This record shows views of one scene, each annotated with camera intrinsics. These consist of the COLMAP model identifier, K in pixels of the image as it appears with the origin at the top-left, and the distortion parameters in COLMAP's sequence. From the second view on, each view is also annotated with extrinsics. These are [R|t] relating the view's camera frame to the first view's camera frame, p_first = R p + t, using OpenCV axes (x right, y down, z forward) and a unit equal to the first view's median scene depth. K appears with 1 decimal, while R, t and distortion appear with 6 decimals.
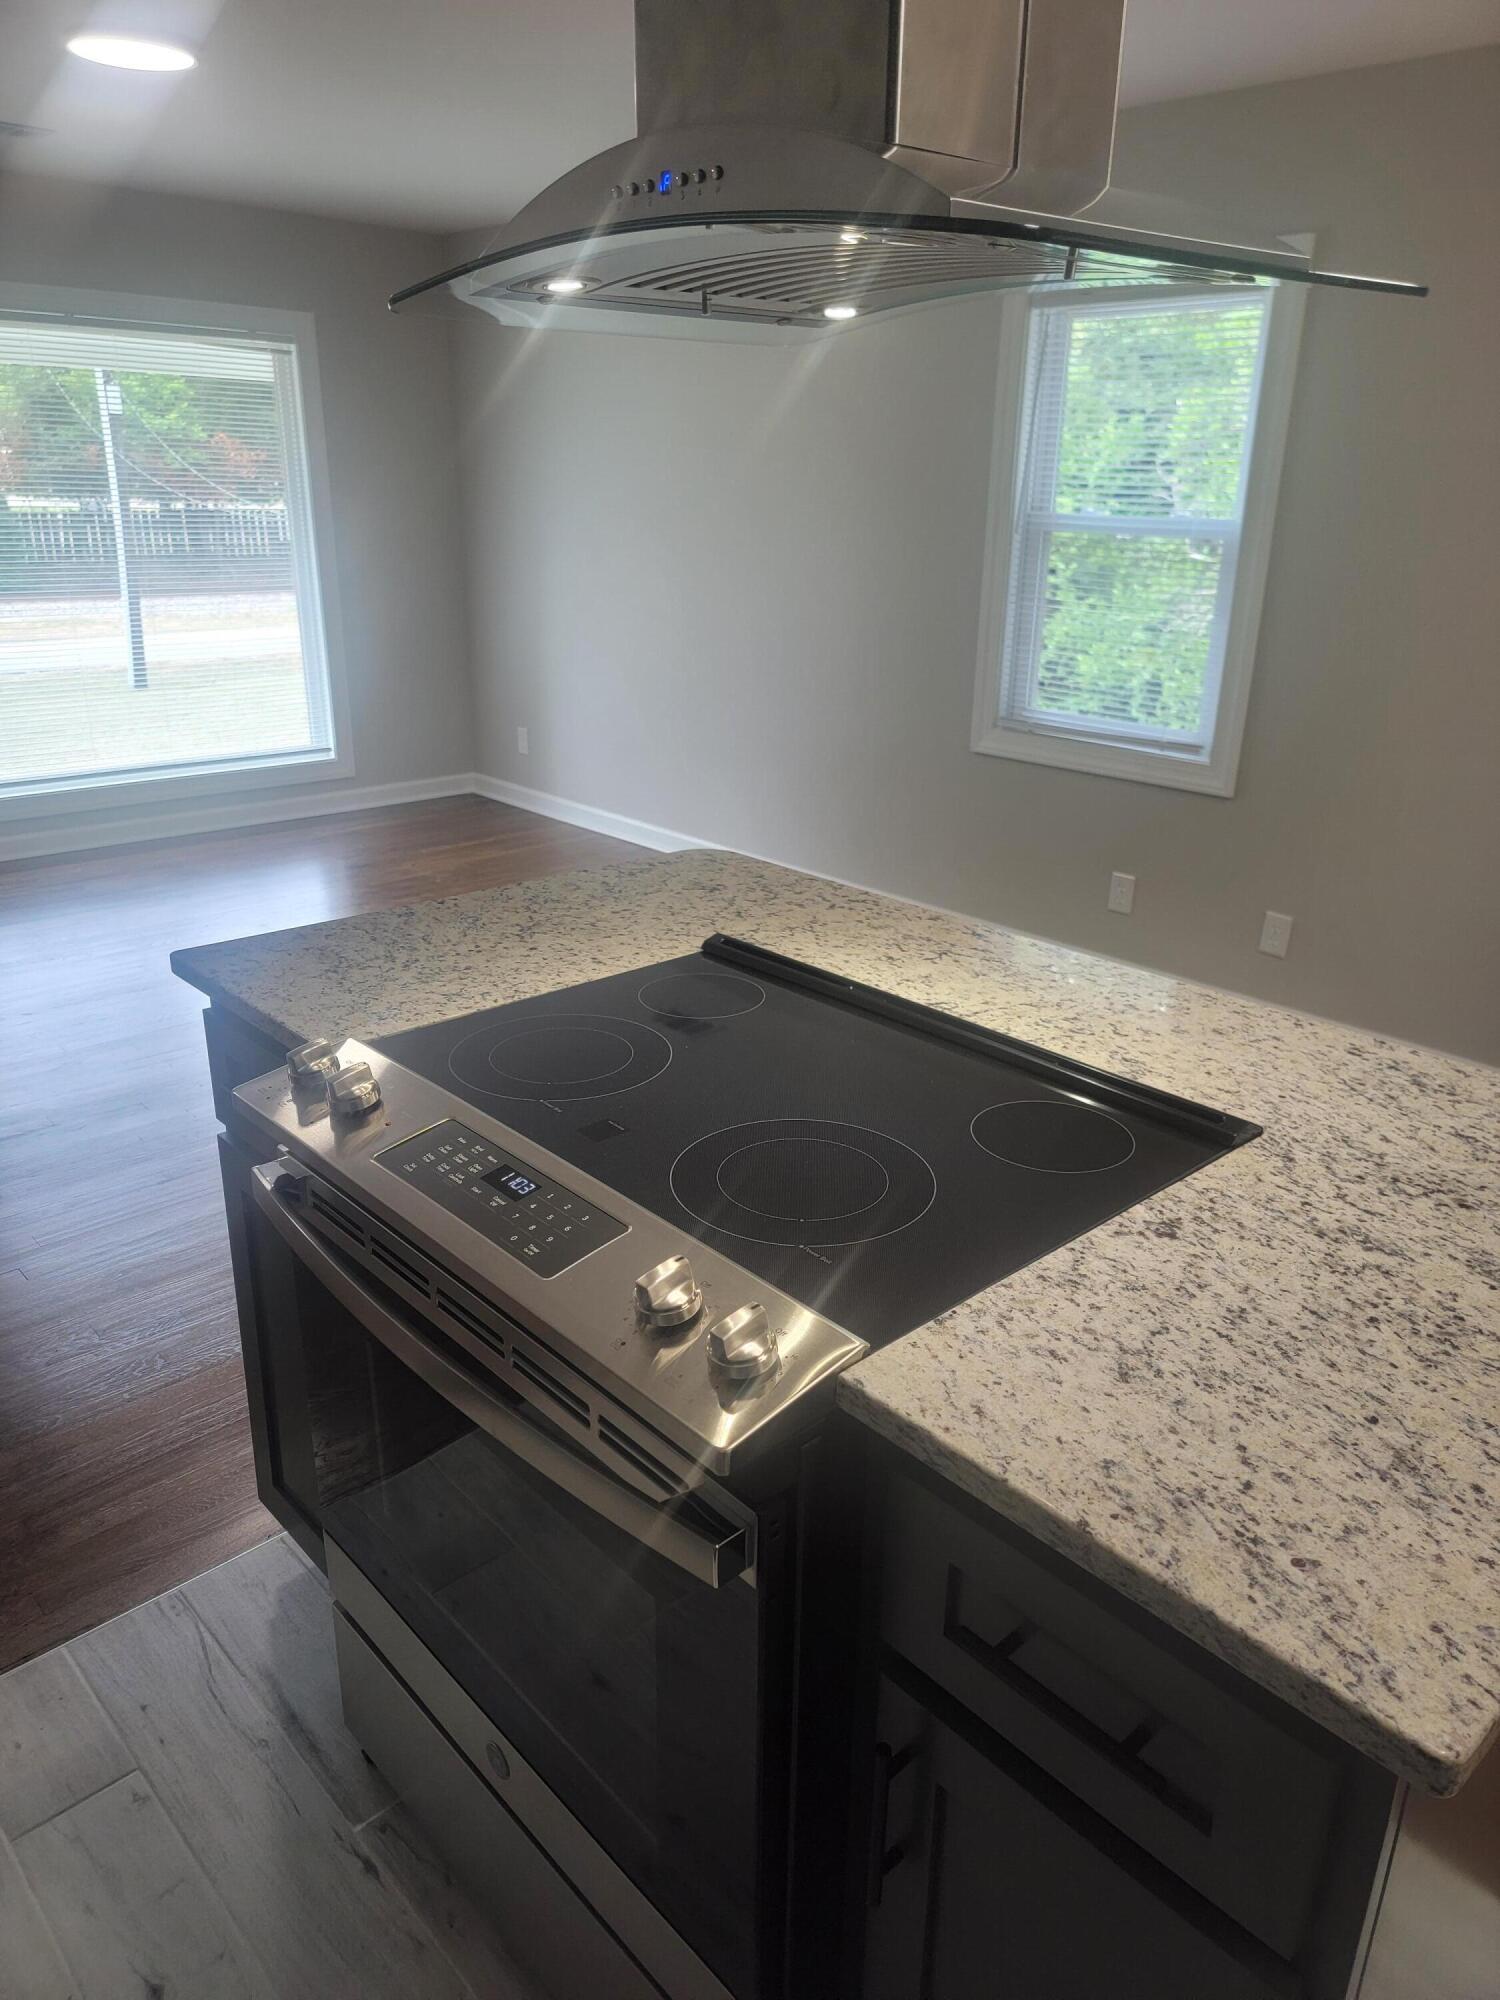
lens RADIAL K [[1433.0, 0, 750.0], [0, 1433.0, 1000.0], [0, 0, 1]] dist [0.086568, -0.053517]
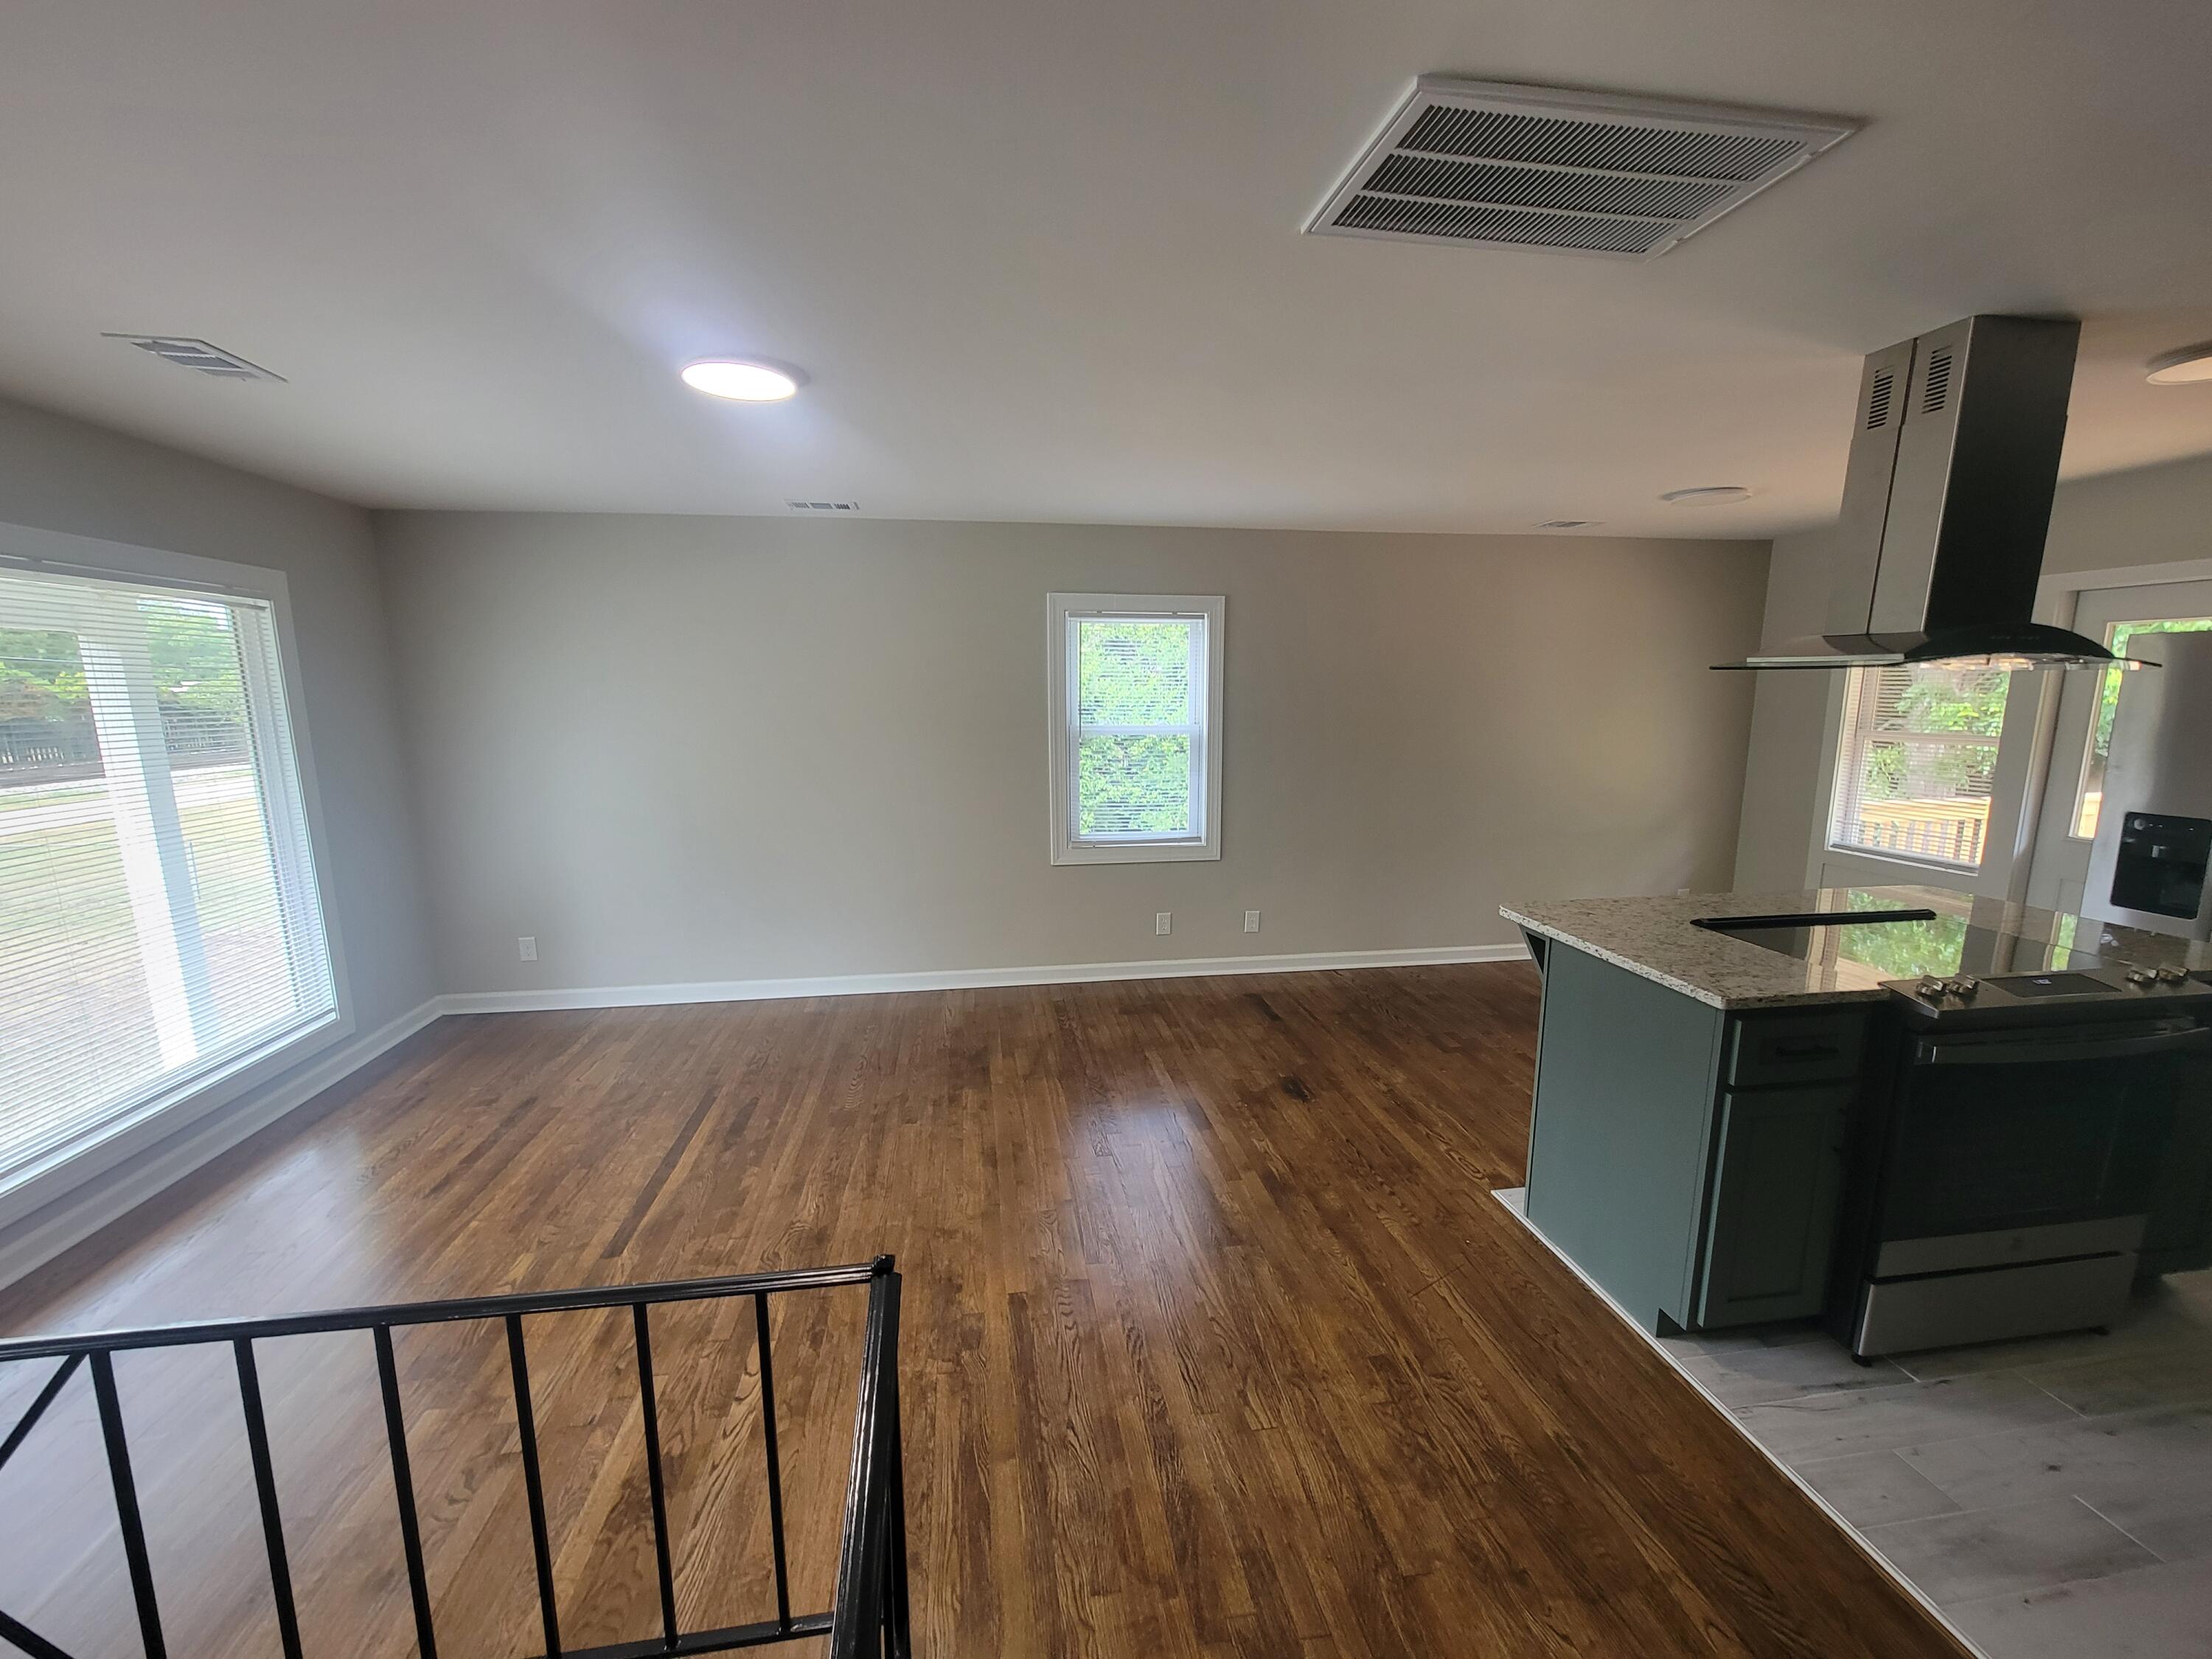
lens RADIAL K [[898.9, 0, 1106.2], [0, 898.9, 857.2], [0, 0, 1]] dist [-0.005564, 0.002618]
pose [[0.555632, -0.171614, 0.813524, -0.508938], [0.299357, 0.954136, -0.003183, -0.128456], [-0.775667, 0.245303, 0.581522, 0.289379]]
